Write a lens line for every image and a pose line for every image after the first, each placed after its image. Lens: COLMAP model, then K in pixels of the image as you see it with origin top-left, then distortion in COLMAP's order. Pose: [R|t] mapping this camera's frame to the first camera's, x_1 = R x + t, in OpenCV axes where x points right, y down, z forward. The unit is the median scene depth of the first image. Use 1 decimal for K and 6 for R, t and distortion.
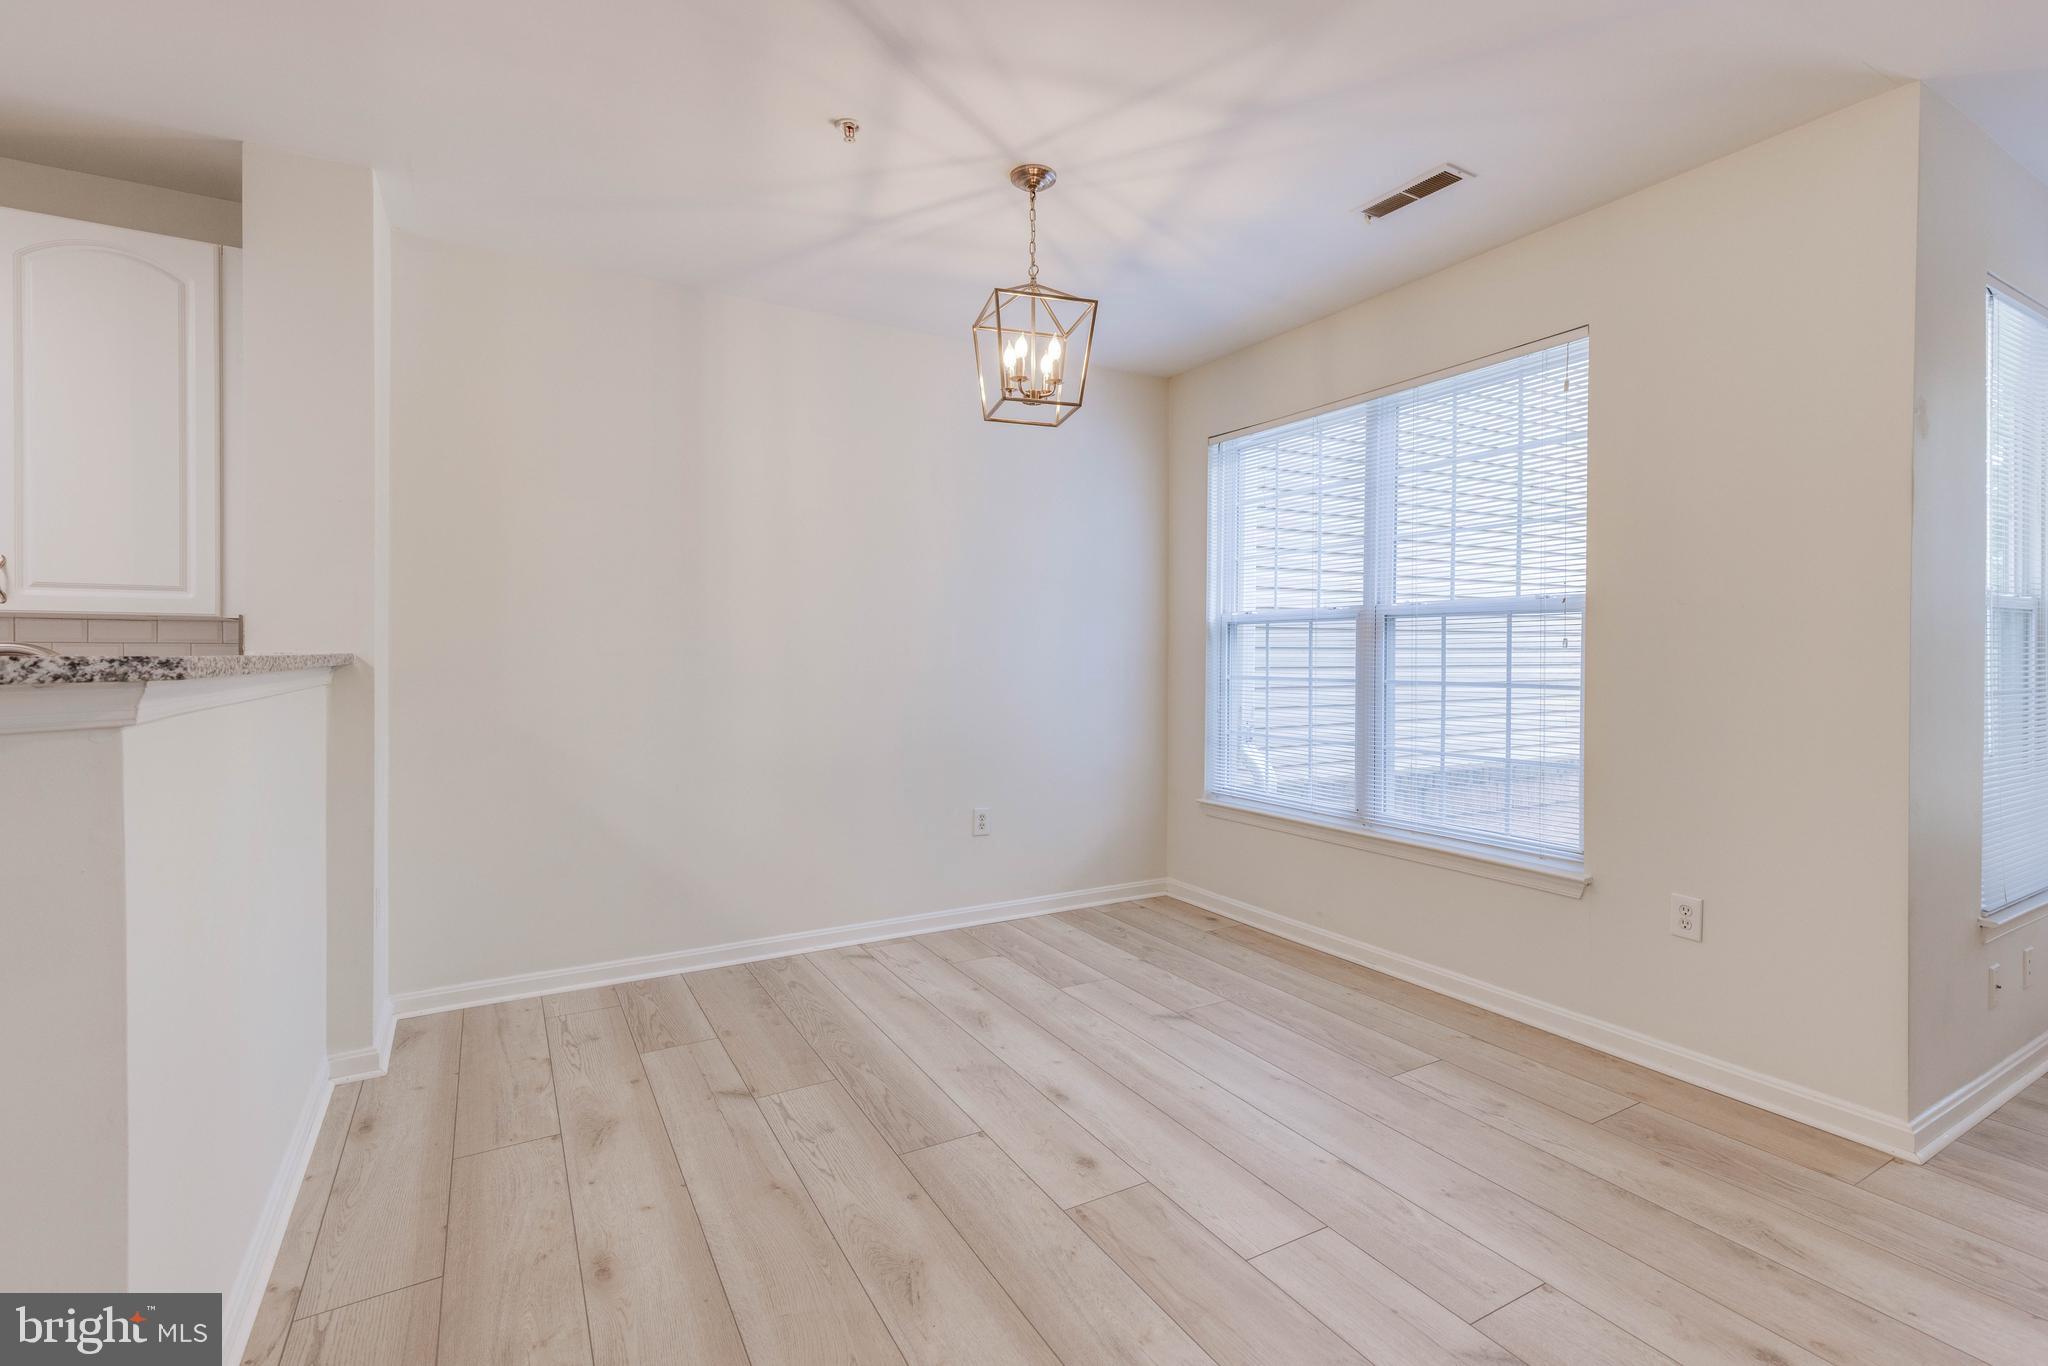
lens RADIAL K [[911.7, 0, 999.3], [0, 911.7, 662.0], [0, 0, 1]] dist [0.002159, 0.000588]
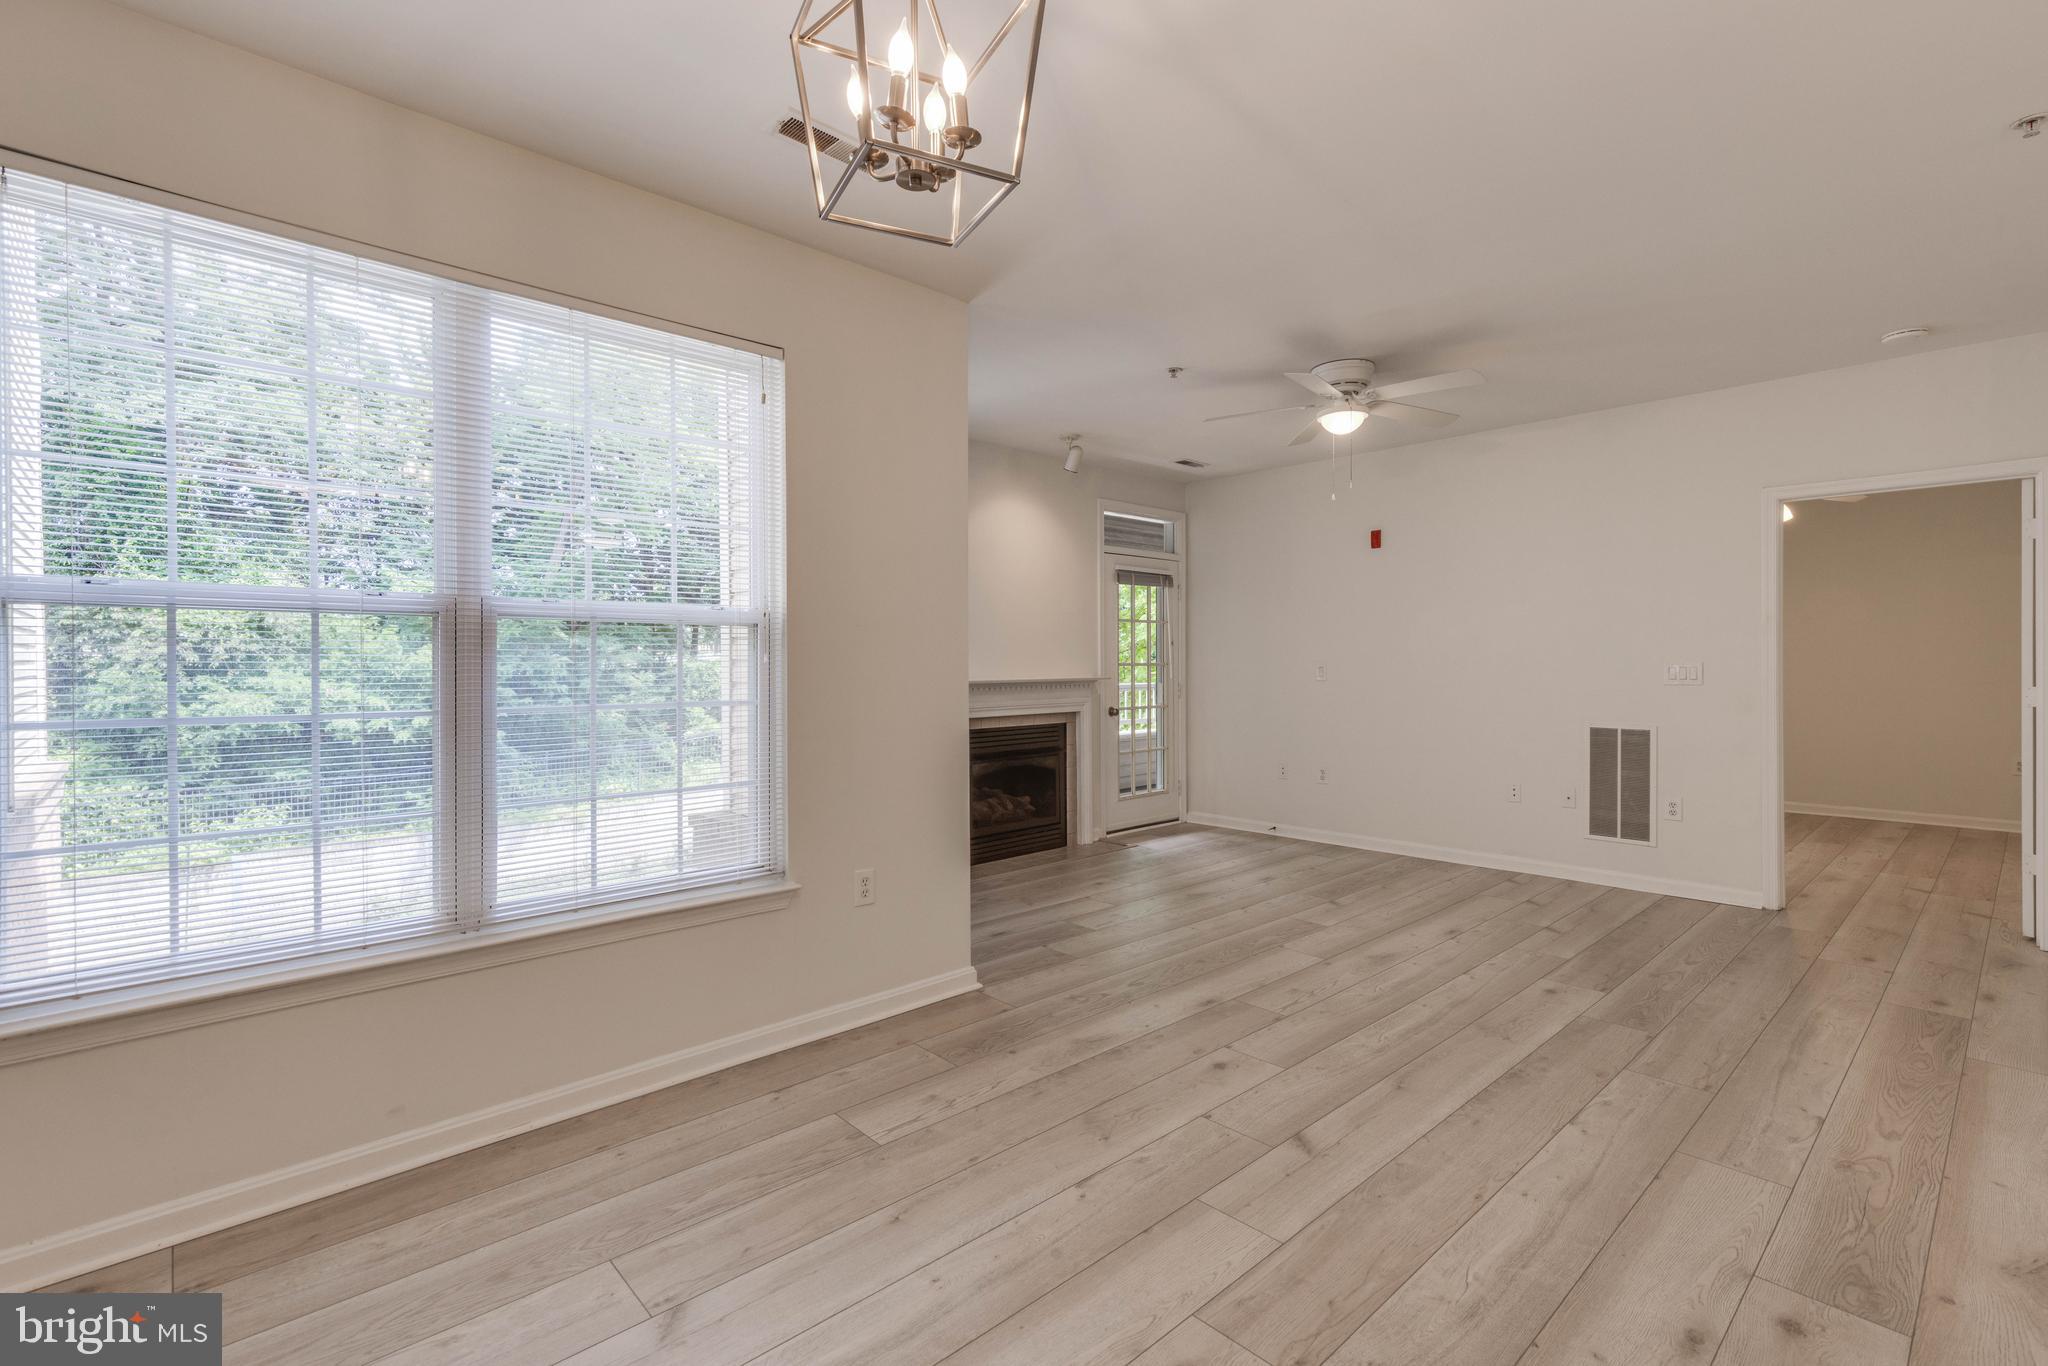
lens RADIAL K [[925.6, 0, 1058.0], [0, 925.6, 670.2], [0, 0, 1]] dist [0.007748, 0.000030]
pose [[-0.253967, -0.006331, 0.967192, -0.474233], [0.012129, 0.999879, 0.009730, -0.014258], [-0.967137, 0.014202, -0.253860, 1.029039]]
